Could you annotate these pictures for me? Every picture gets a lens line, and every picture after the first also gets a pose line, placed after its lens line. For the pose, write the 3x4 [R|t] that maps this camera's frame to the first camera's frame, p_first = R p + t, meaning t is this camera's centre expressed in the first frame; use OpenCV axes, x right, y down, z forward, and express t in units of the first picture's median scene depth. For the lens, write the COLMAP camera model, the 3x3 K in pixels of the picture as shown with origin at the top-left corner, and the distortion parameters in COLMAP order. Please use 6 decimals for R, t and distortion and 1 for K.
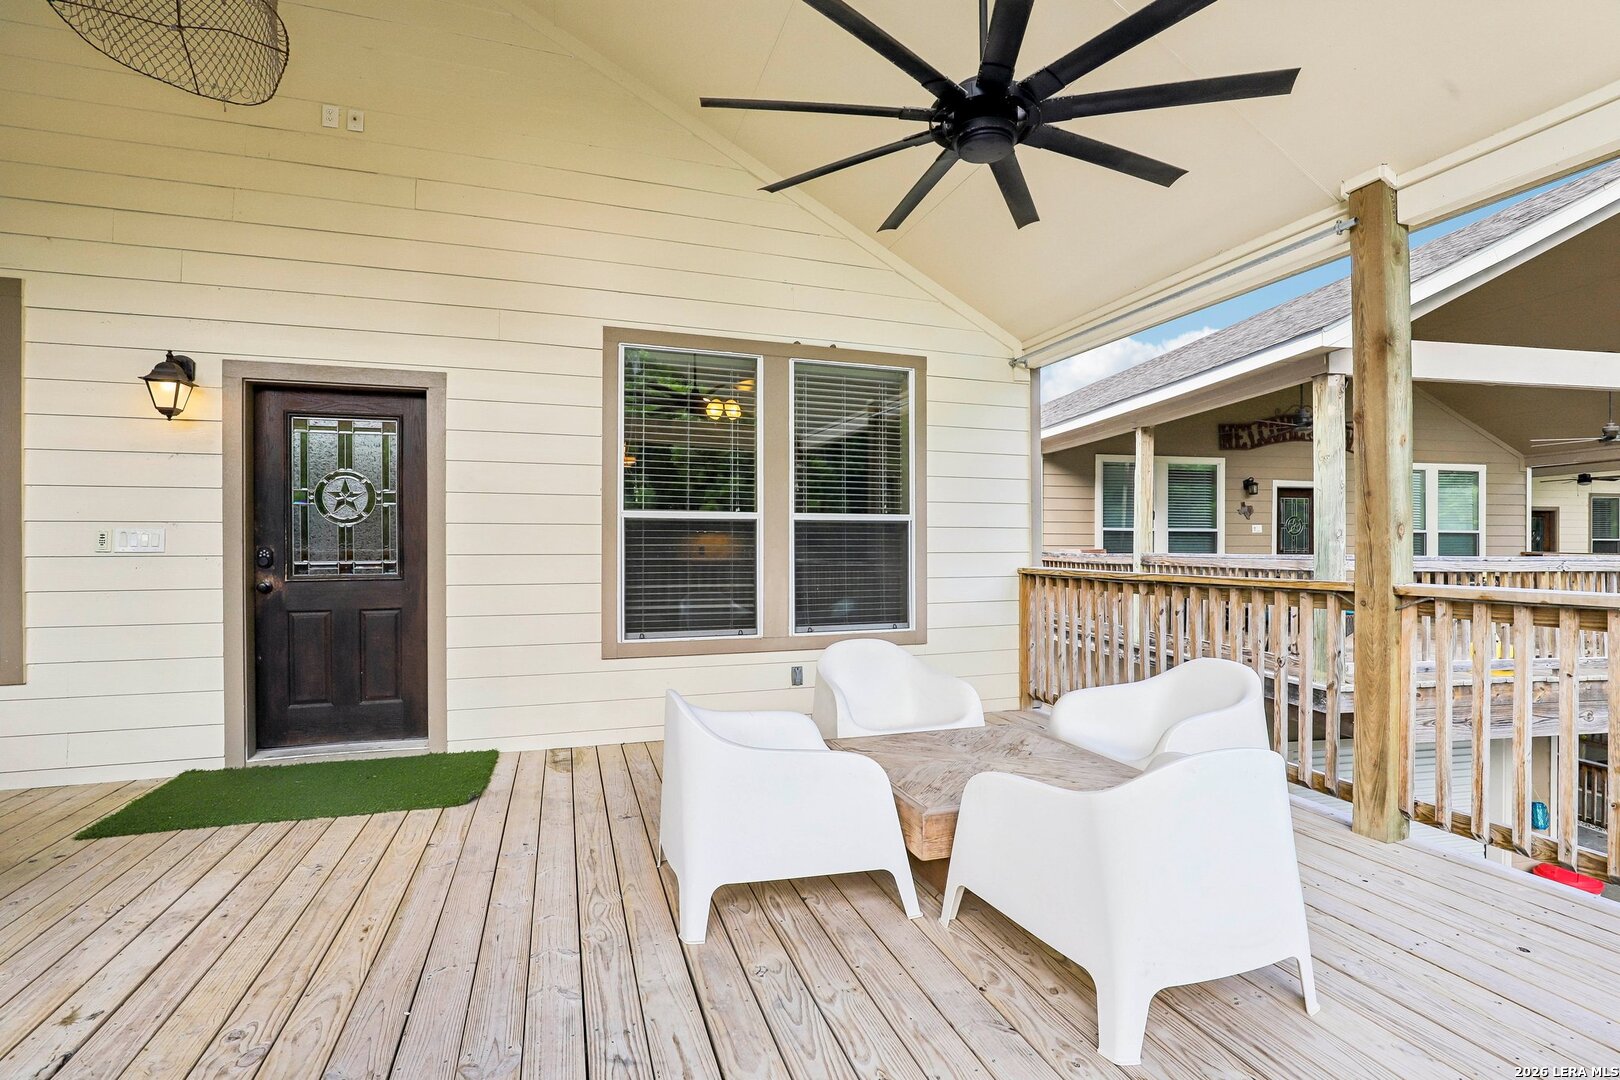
lens RADIAL K [[751.9, 0, 820.5], [0, 751.9, 542.4], [0, 0, 1]] dist [-0.038399, 0.007769]
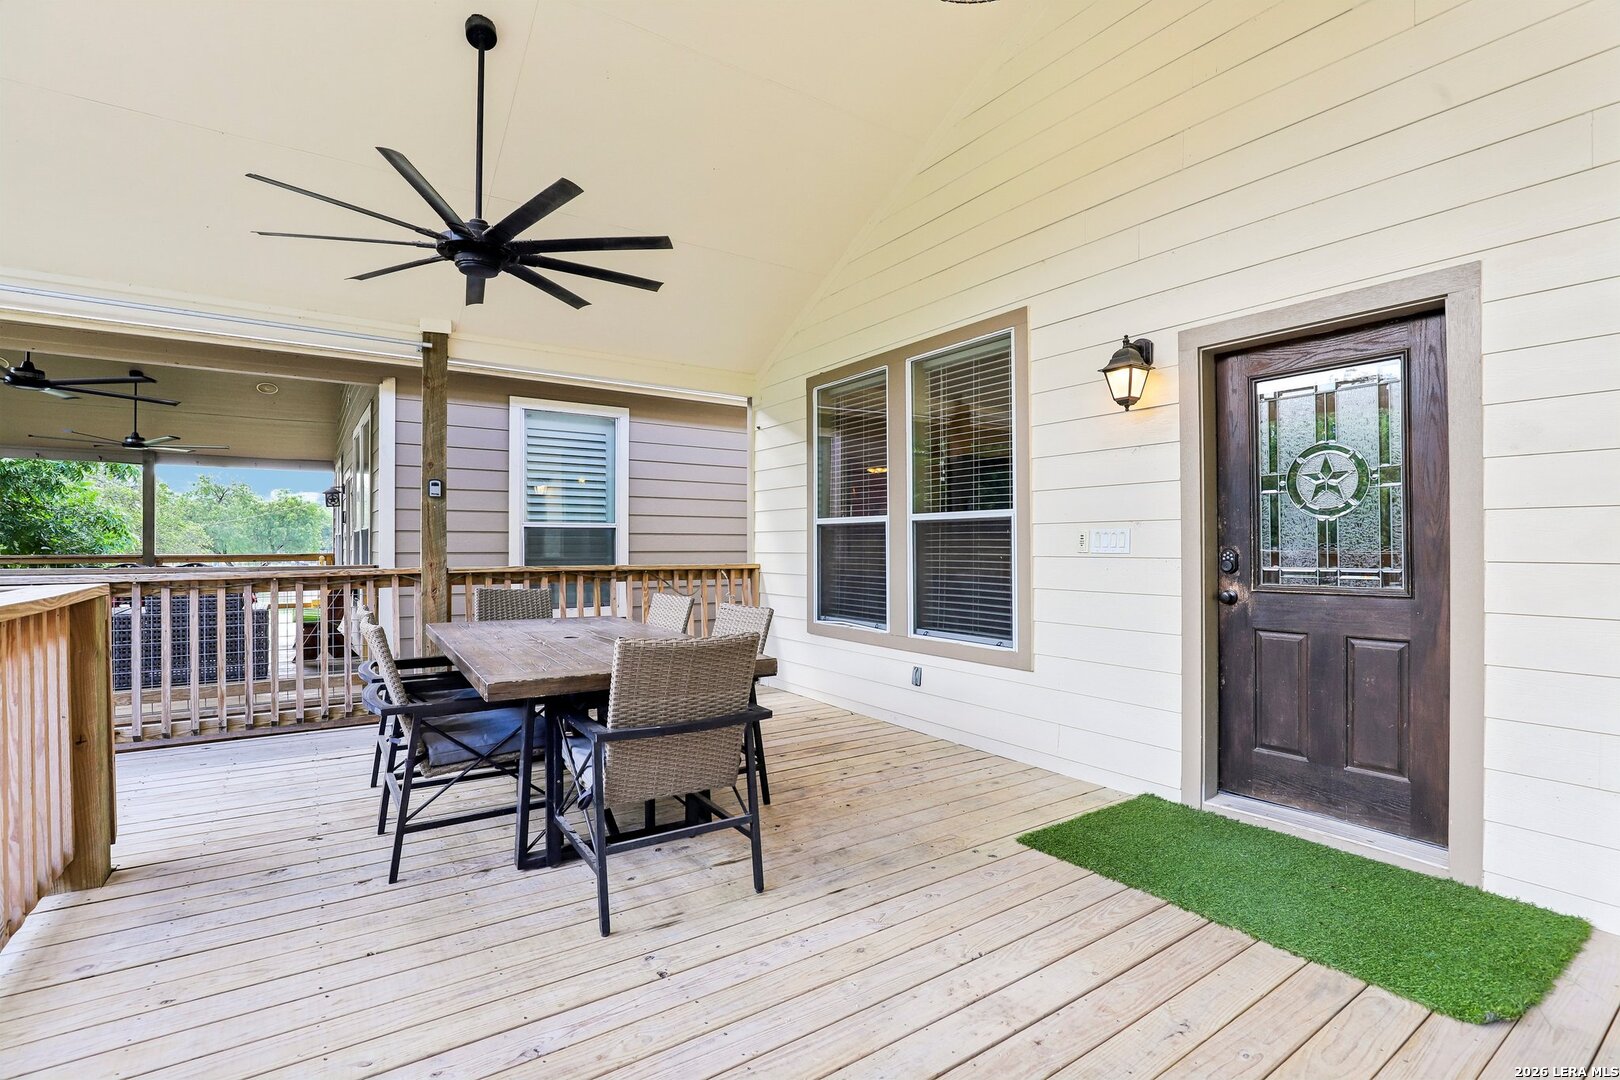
lens RADIAL K [[746.5, 0, 813.2], [0, 746.5, 545.6], [0, 0, 1]] dist [-0.040061, 0.008966]
pose [[0.276273, -0.001281, -0.961078, -0.091403], [0.004298, 0.999991, -0.000097, 0.001655], [0.961070, -0.004104, 0.276276, 0.328506]]
